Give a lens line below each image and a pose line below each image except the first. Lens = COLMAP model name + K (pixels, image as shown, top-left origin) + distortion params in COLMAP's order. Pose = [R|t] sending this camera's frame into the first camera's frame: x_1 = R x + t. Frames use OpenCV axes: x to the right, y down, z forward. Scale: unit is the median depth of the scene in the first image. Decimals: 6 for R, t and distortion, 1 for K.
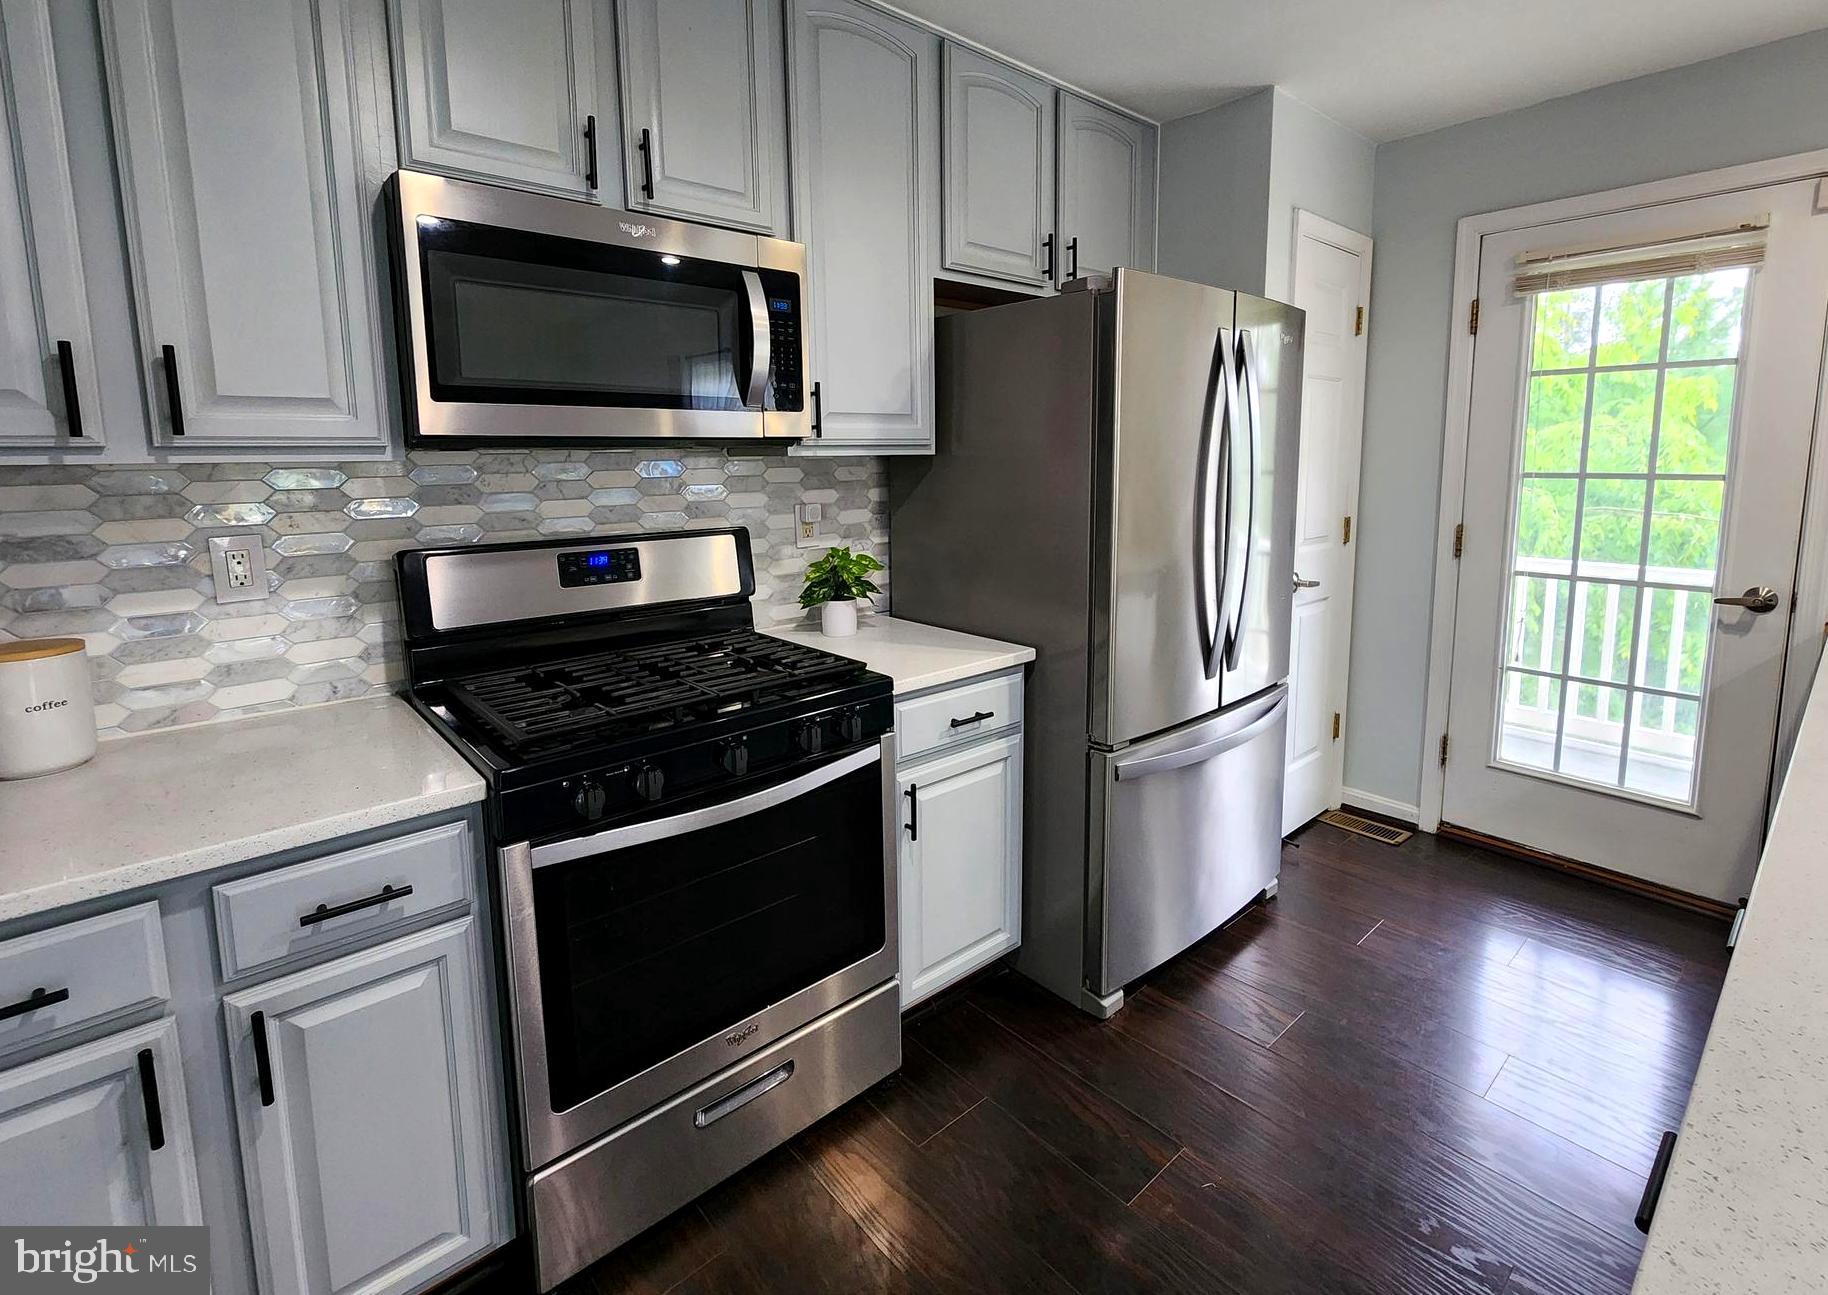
lens RADIAL K [[842.2, 0, 934.3], [0, 842.2, 563.5], [0, 0, 1]] dist [-0.002431, 0.000034]
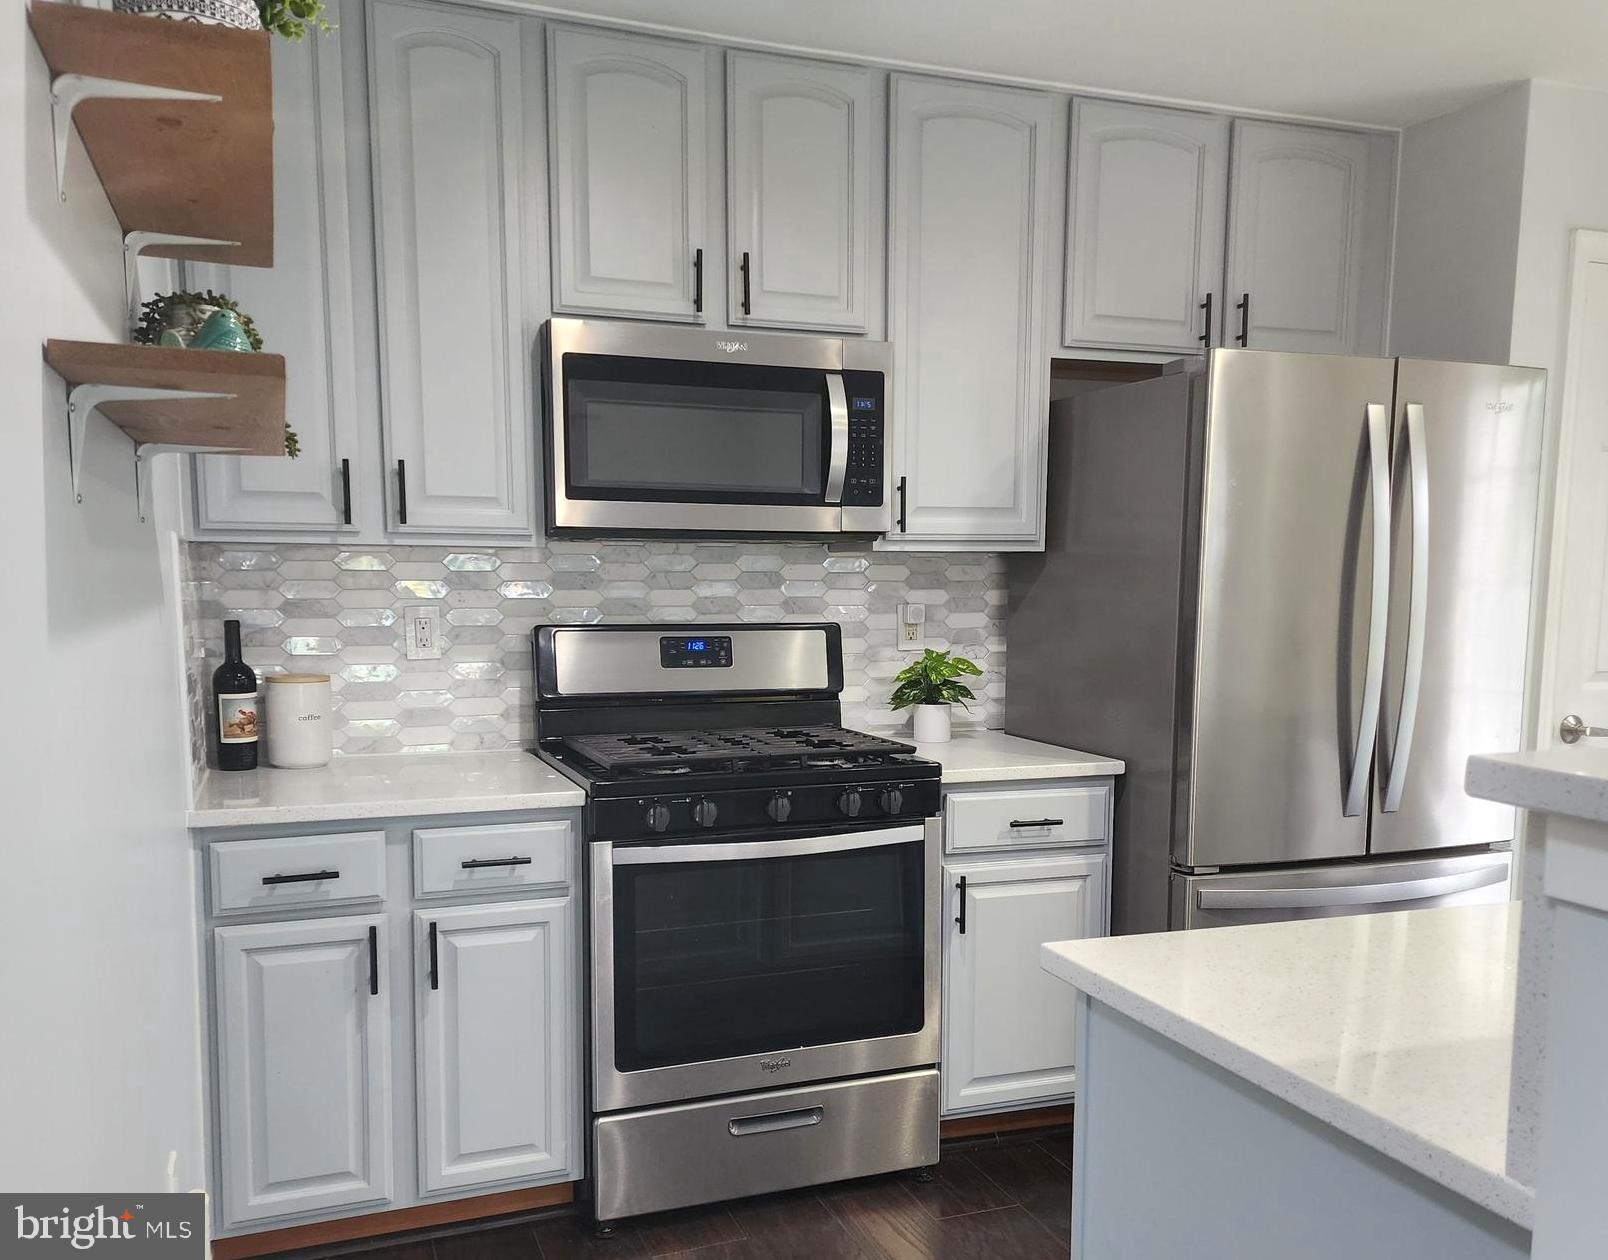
lens RADIAL K [[1381.9, 0, 804.6], [0, 1381.9, 740.5], [0, 0, 1]] dist [0.134734, -0.151929]
pose [[0.931745, 0.056721, -0.358656, 0.395964], [-0.059454, 0.998225, 0.003413, 0.109341], [0.358213, 0.018143, 0.933464, -0.637384]]
